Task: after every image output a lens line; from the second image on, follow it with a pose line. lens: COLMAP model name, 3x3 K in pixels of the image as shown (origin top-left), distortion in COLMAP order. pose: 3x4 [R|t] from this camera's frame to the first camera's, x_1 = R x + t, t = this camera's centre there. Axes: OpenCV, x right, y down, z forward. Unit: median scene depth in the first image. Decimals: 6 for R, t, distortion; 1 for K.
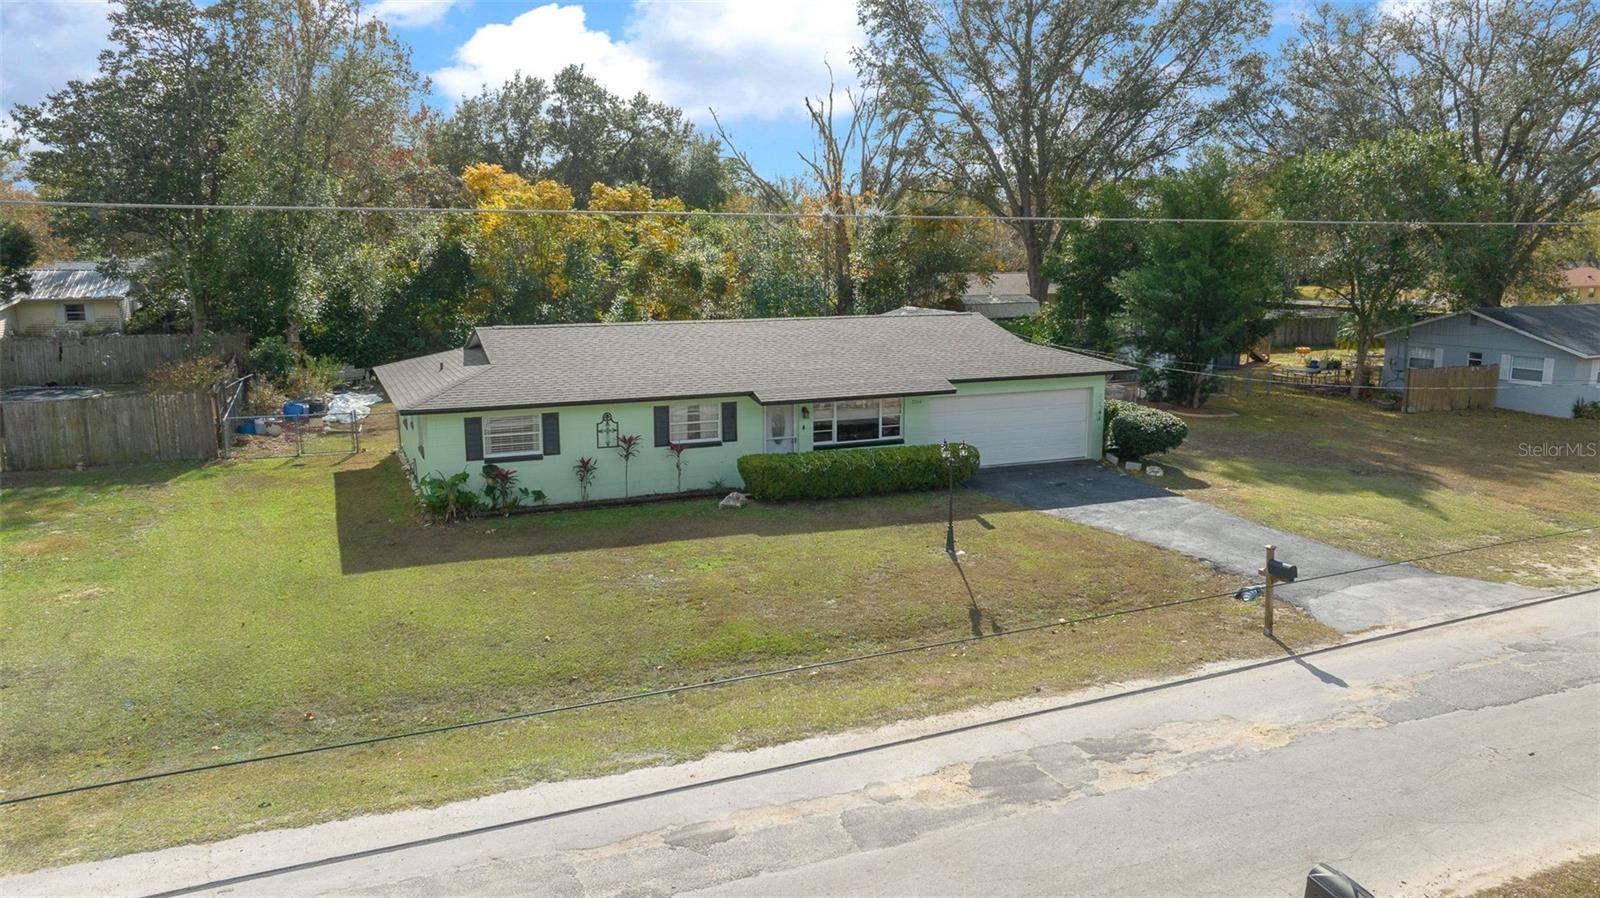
lens RADIAL K [[1109.6, 0, 800.0], [0, 1109.6, 449.0], [0, 0, 1]] dist [-0.009915, -0.002654]
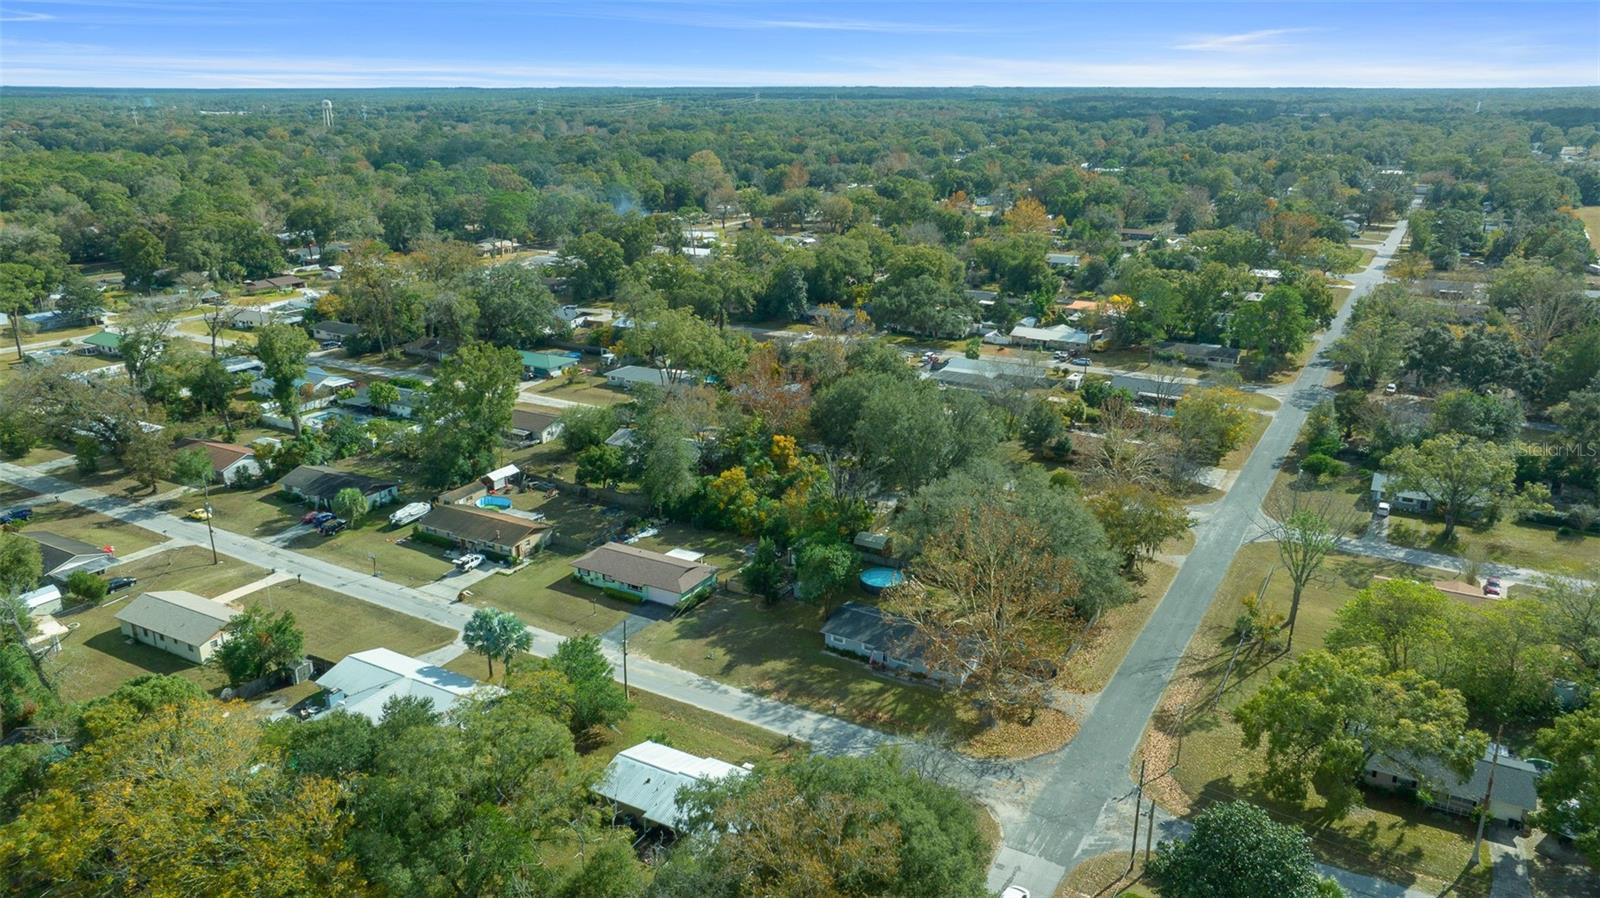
lens RADIAL K [[1109.6, 0, 800.0], [0, 1109.6, 449.0], [0, 0, 1]] dist [-0.009915, -0.002654]
pose [[0.608321, 0.240864, -0.756261, 4.559970], [-0.138552, 0.970436, 0.197629, -1.887944], [0.781504, -0.015441, 0.623709, -1.732740]]
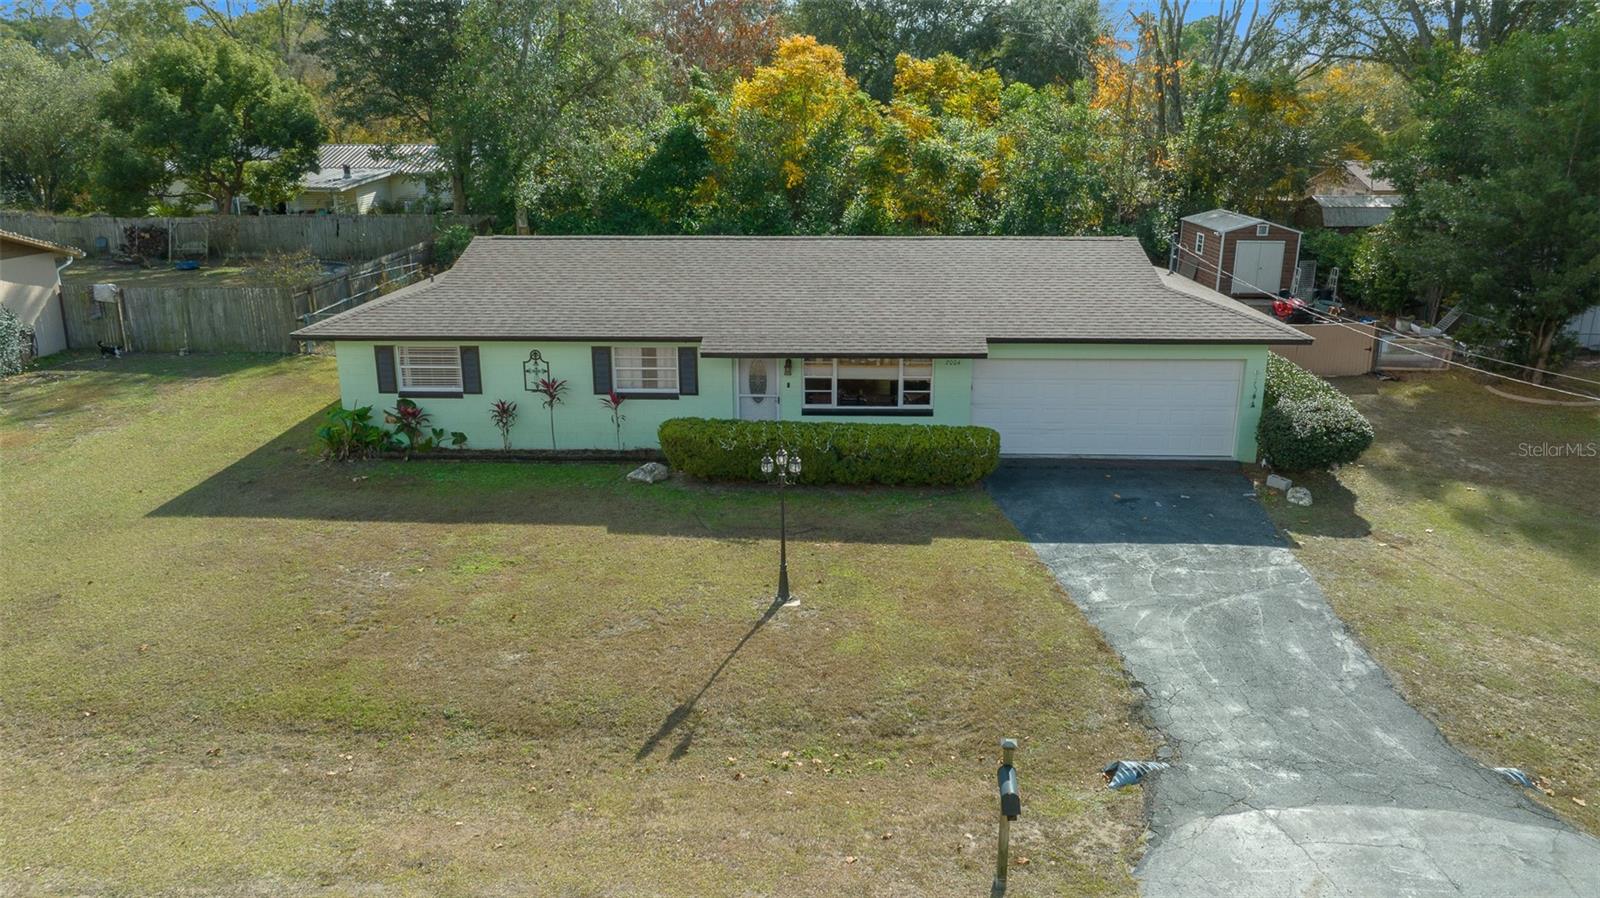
lens RADIAL K [[1109.6, 0, 800.0], [0, 1109.6, 449.0], [0, 0, 1]] dist [-0.009915, -0.002654]
pose [[0.905729, 0.123234, -0.405548, 0.344868], [-0.076338, 0.988582, 0.129913, -0.079495], [0.416927, -0.086707, 0.904795, 0.295874]]
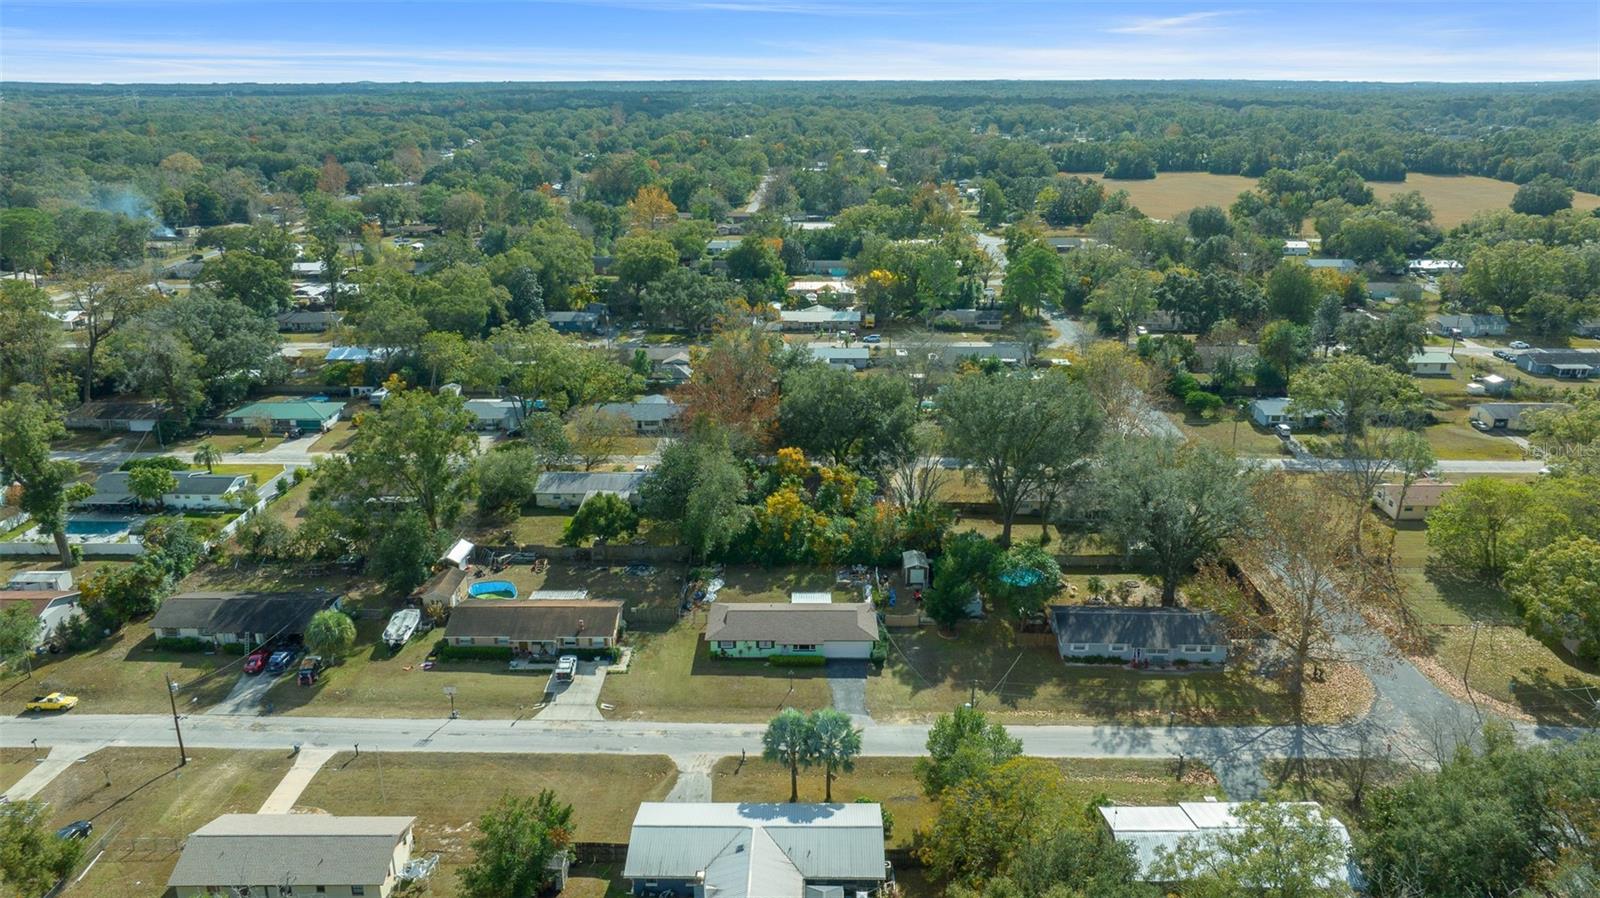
lens RADIAL K [[1109.6, 0, 800.0], [0, 1109.6, 449.0], [0, 0, 1]] dist [-0.009915, -0.002654]
pose [[0.913617, 0.120554, -0.388291, 1.728237], [-0.064789, 0.985994, 0.153682, -1.535436], [0.401379, -0.115249, 0.908632, -3.043519]]
